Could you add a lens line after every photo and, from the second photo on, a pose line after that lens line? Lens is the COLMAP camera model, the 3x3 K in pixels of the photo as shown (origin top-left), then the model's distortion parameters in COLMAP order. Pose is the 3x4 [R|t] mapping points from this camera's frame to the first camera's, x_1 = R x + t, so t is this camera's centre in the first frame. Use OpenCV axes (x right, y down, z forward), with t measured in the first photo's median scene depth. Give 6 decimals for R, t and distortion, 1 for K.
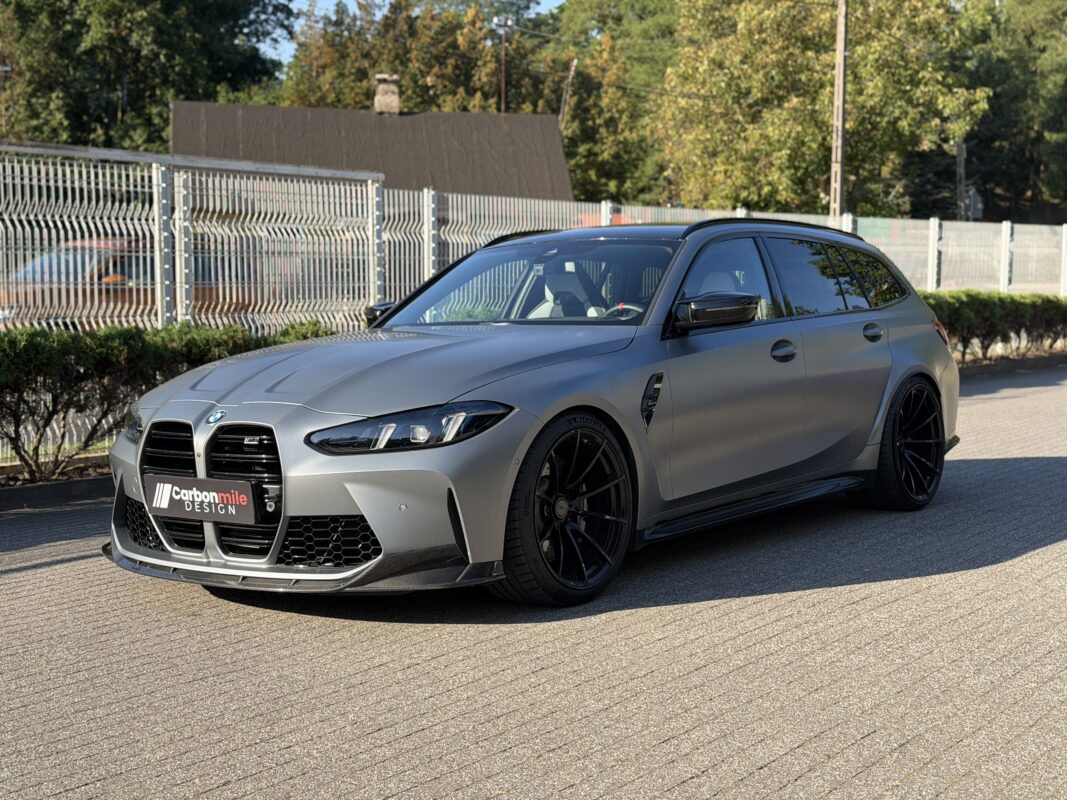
lens RADIAL K [[1459.4, 0, 533.5], [0, 1459.4, 400.0], [0, 0, 1]] dist [0.119849, -0.054660]
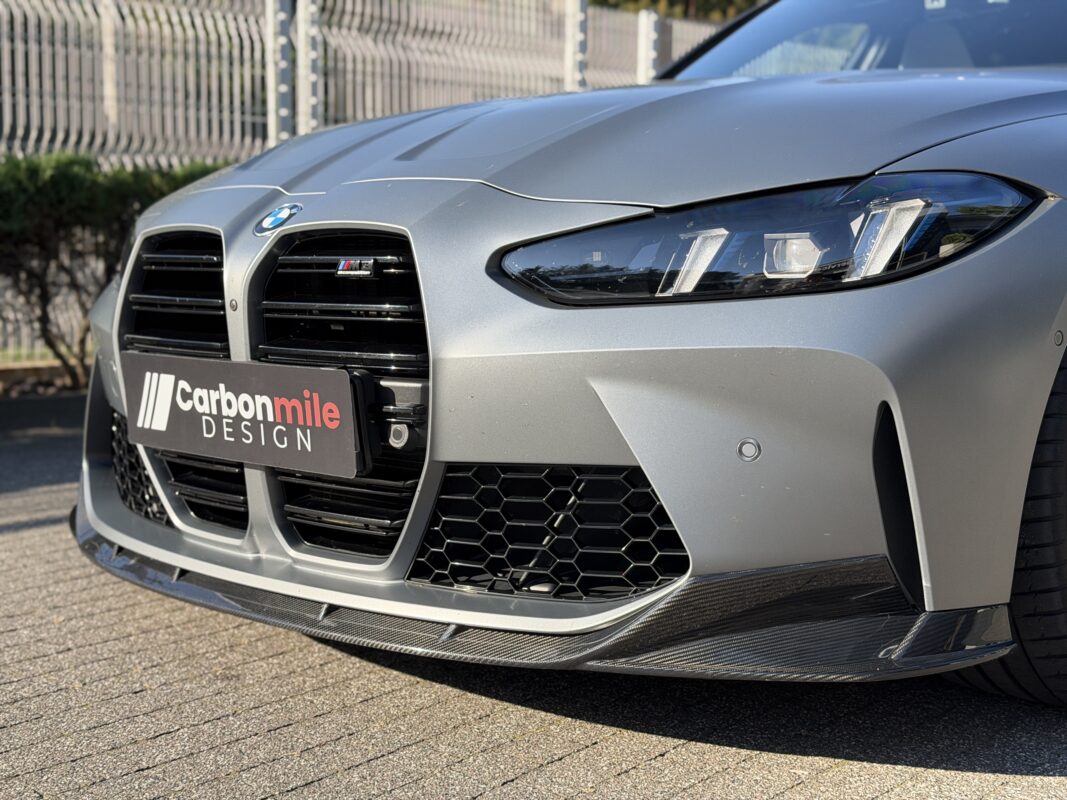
lens RADIAL K [[1459.4, 0, 533.5], [0, 1459.4, 400.0], [0, 0, 1]] dist [0.119849, -0.054660]
pose [[0.993569, 0.032629, -0.108422, -0.099440], [-0.028422, 0.998790, 0.040125, 0.045650], [0.109600, -0.036786, 0.993295, 0.604326]]
